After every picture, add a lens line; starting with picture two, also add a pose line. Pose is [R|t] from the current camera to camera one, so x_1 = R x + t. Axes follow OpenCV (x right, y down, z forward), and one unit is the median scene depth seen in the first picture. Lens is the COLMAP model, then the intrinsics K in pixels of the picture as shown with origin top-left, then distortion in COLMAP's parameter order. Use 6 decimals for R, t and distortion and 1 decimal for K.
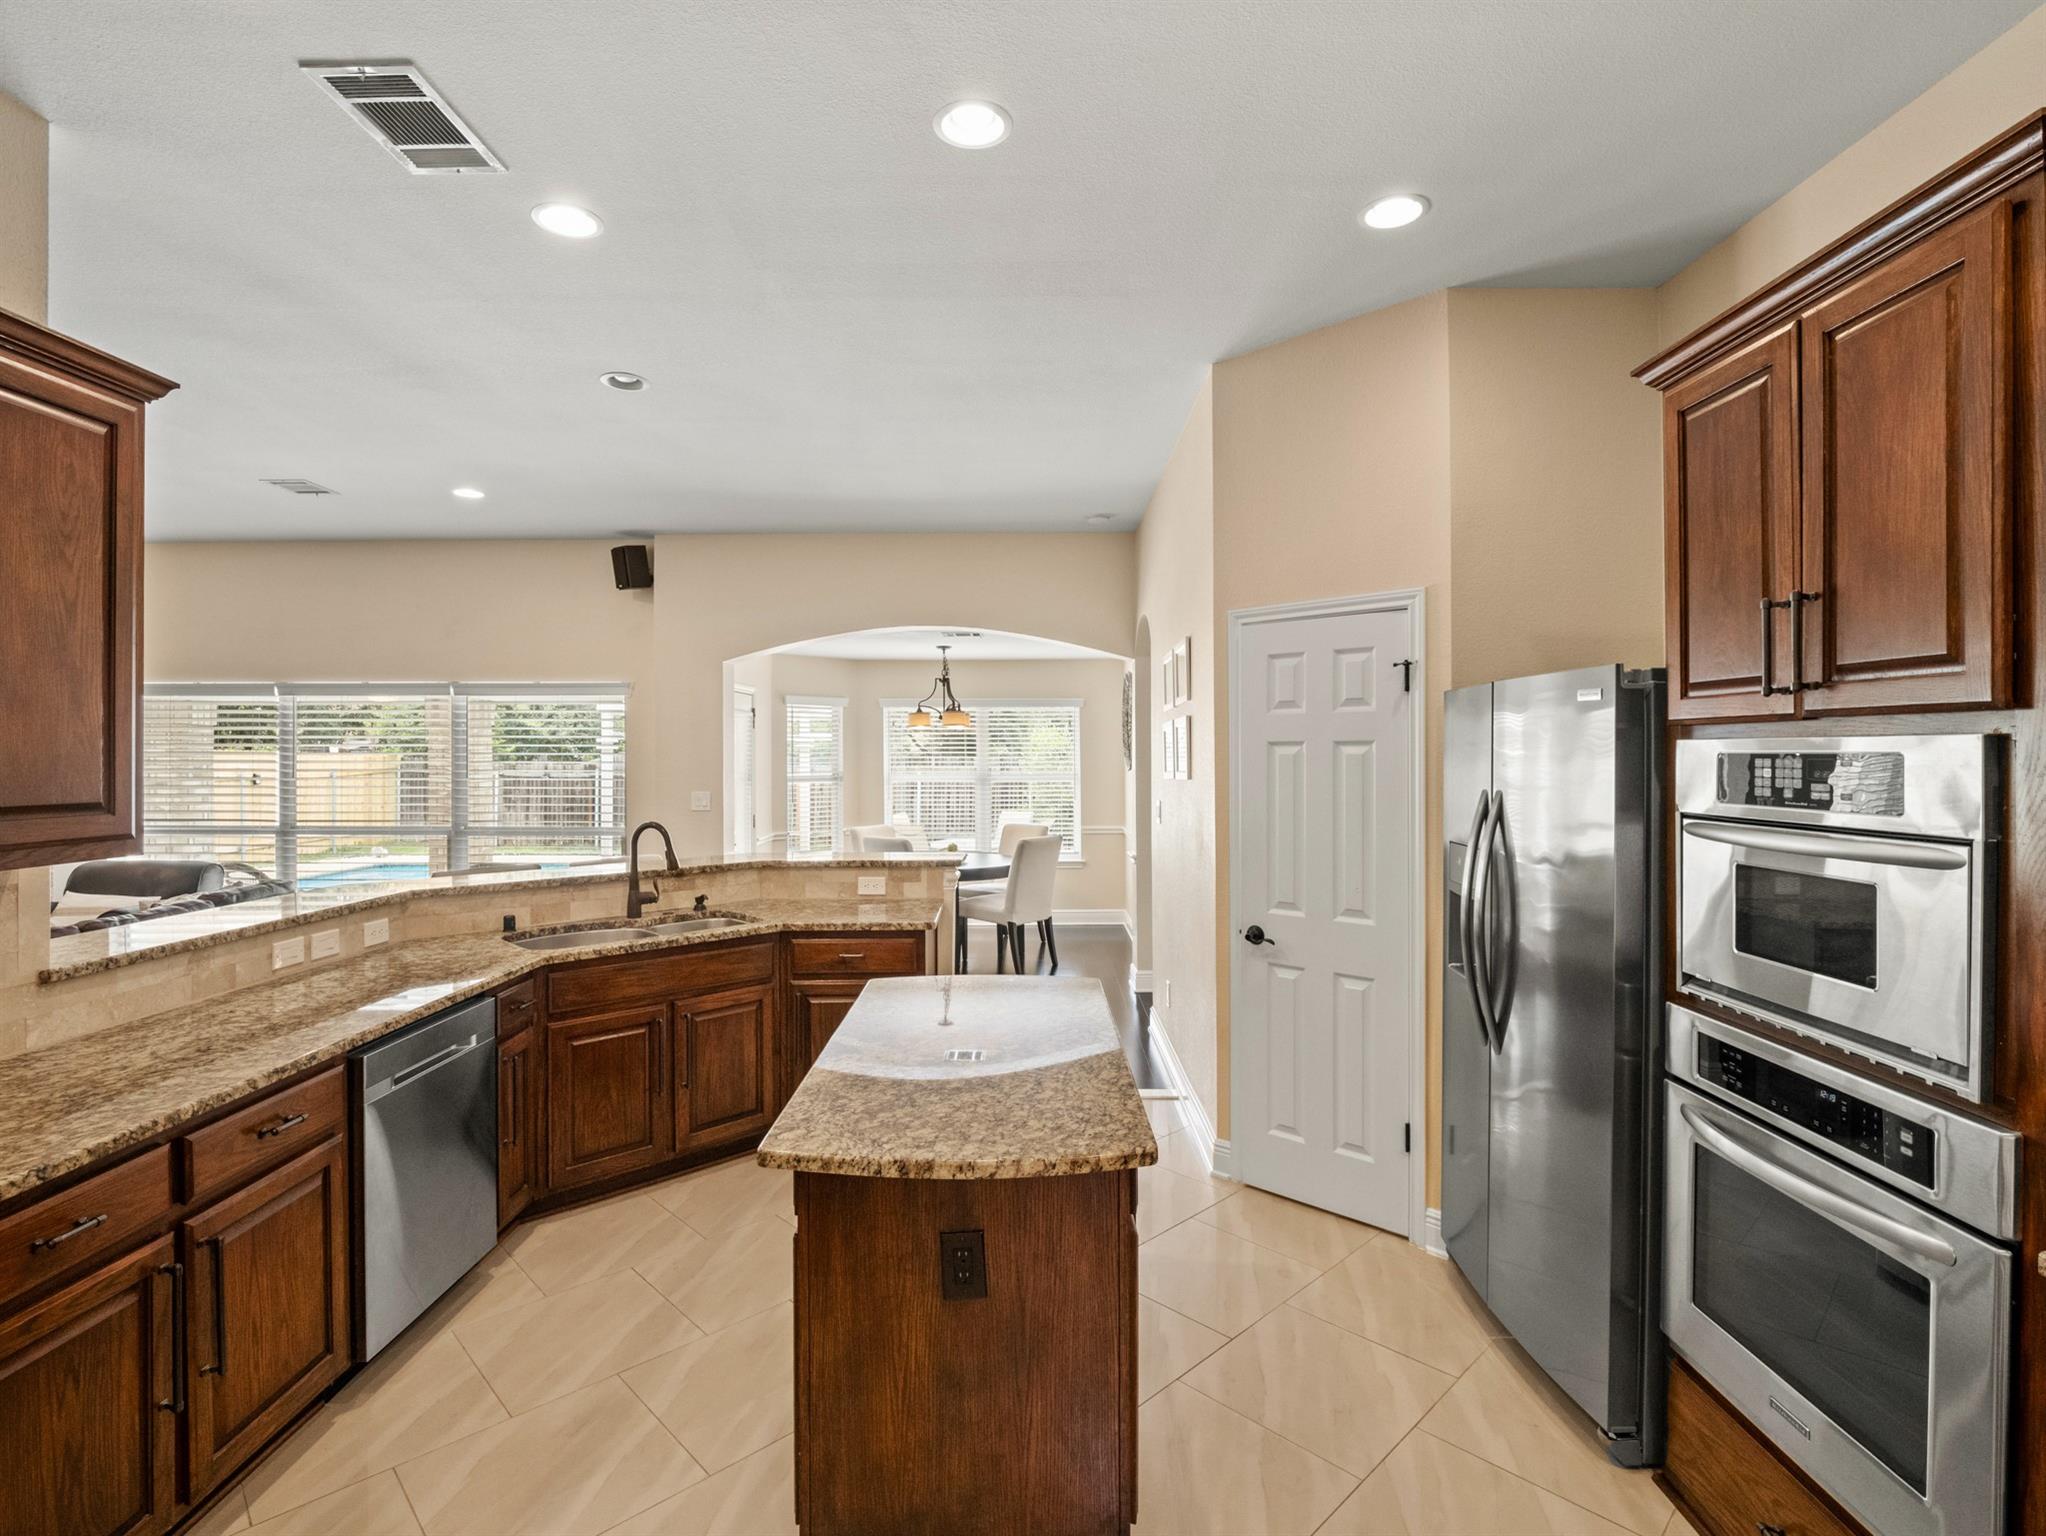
lens RADIAL K [[993.4, 0, 1023.3], [0, 993.4, 760.1], [0, 0, 1]] dist [-0.002581, -0.009579]
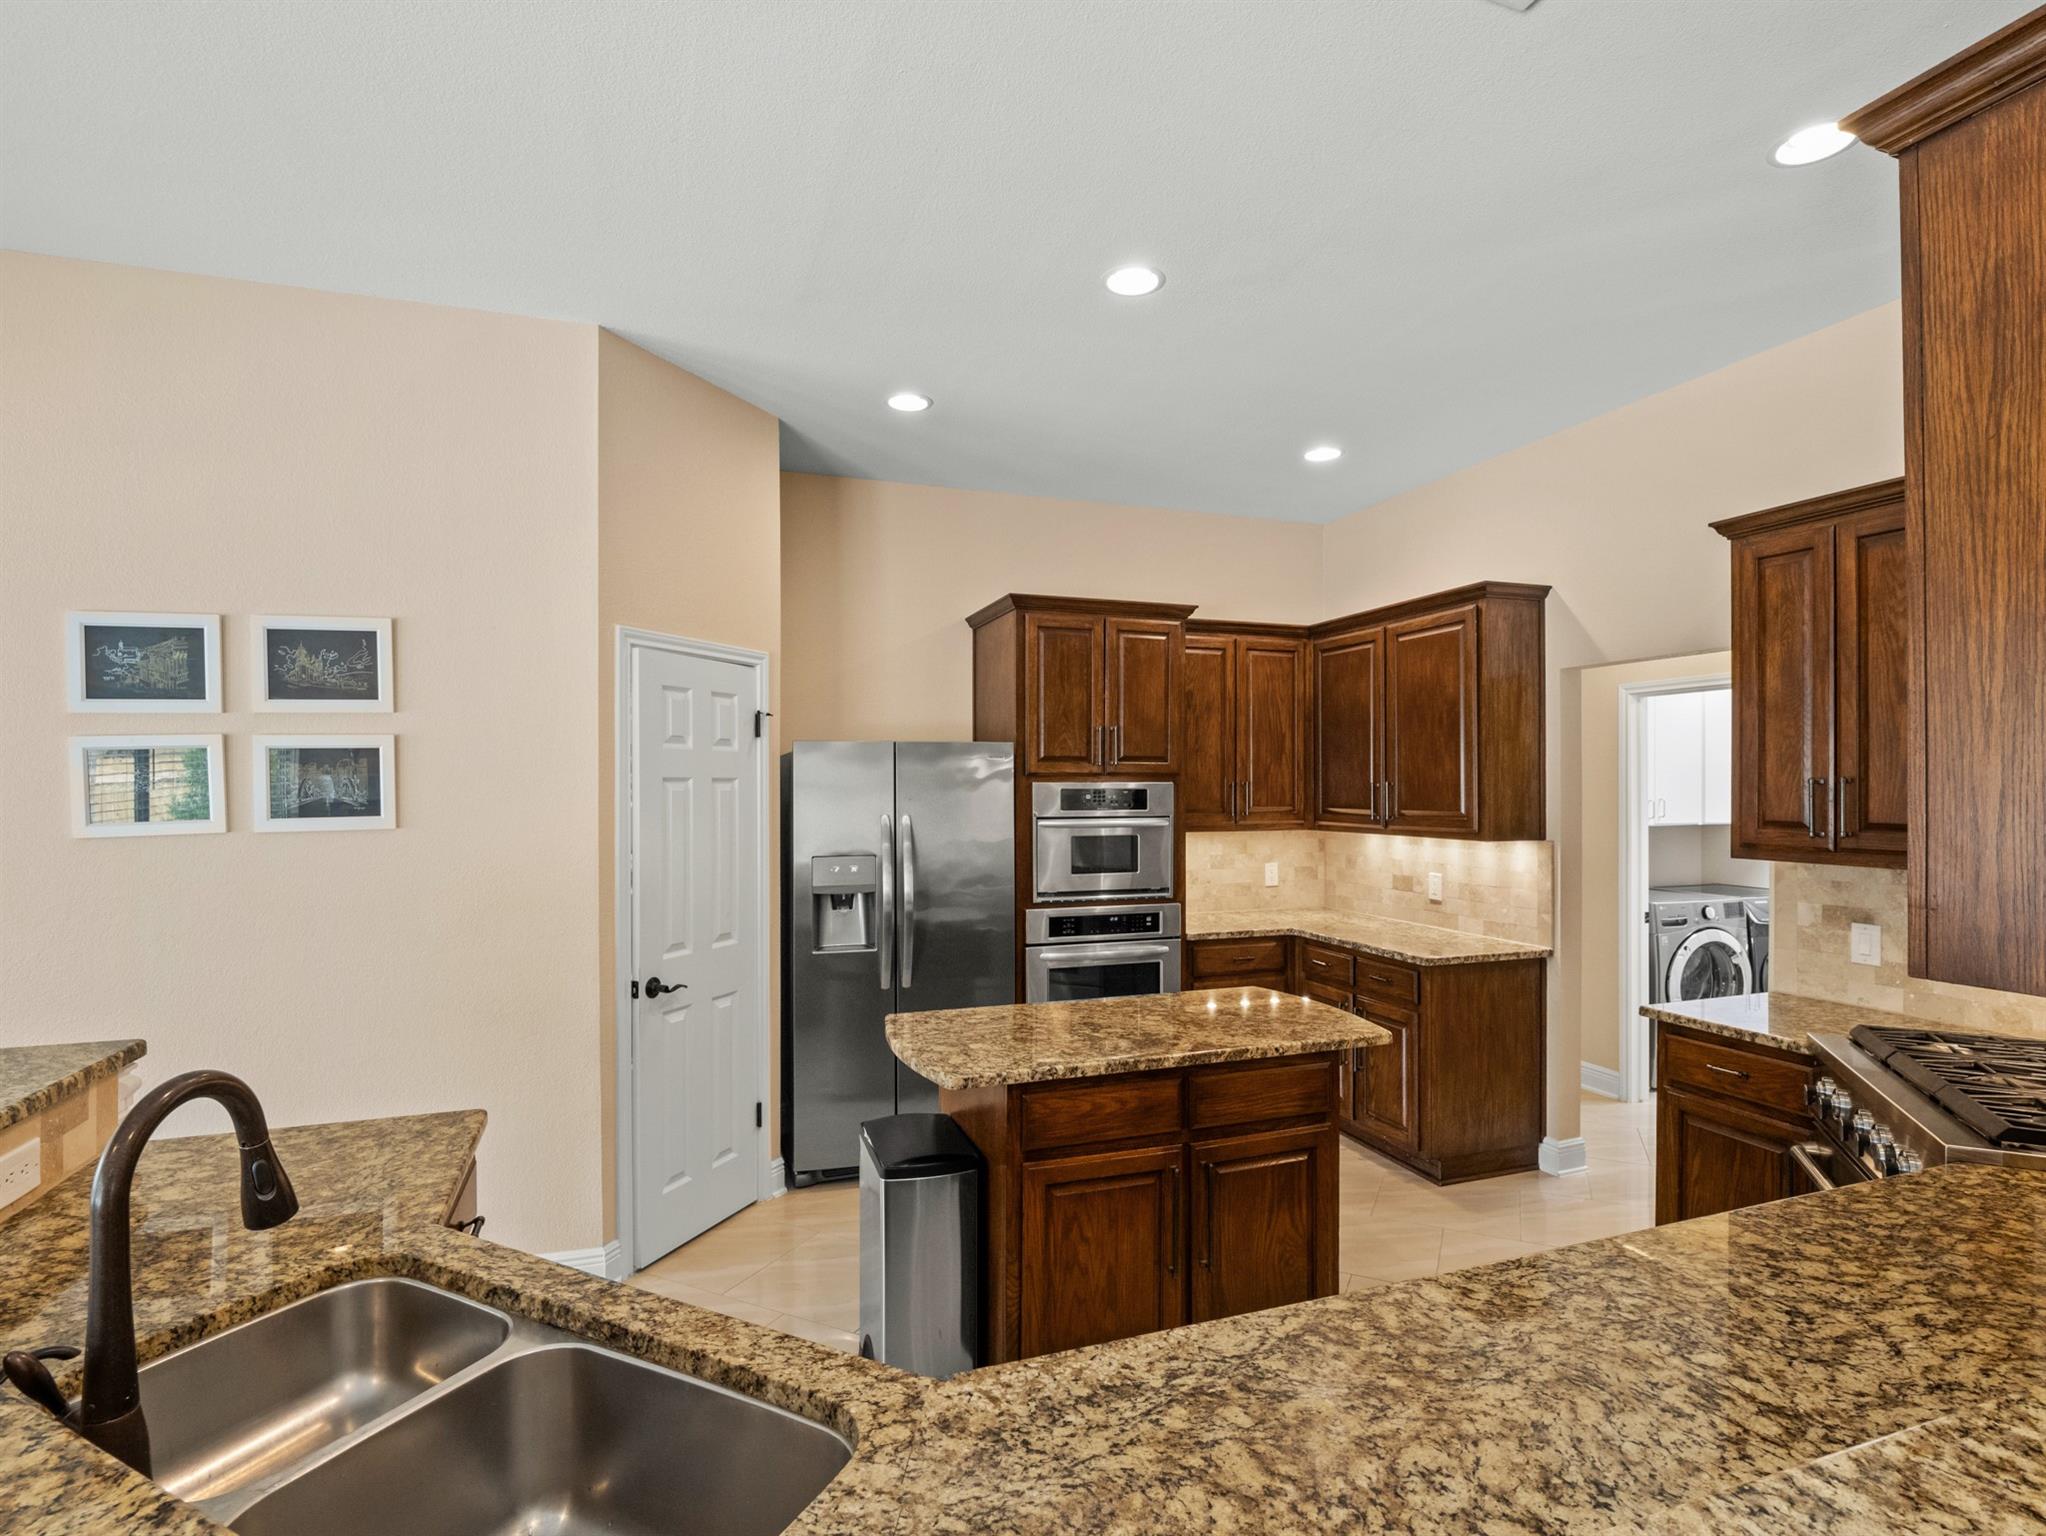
lens RADIAL K [[993.4, 0, 1023.3], [0, 993.4, 760.1], [0, 0, 1]] dist [-0.002581, -0.009579]
pose [[-0.339166, 0.026751, 0.940346, -0.836709], [0.006741, 0.999639, -0.026006, -0.008428], [-0.940702, -0.002481, -0.339224, 1.105477]]
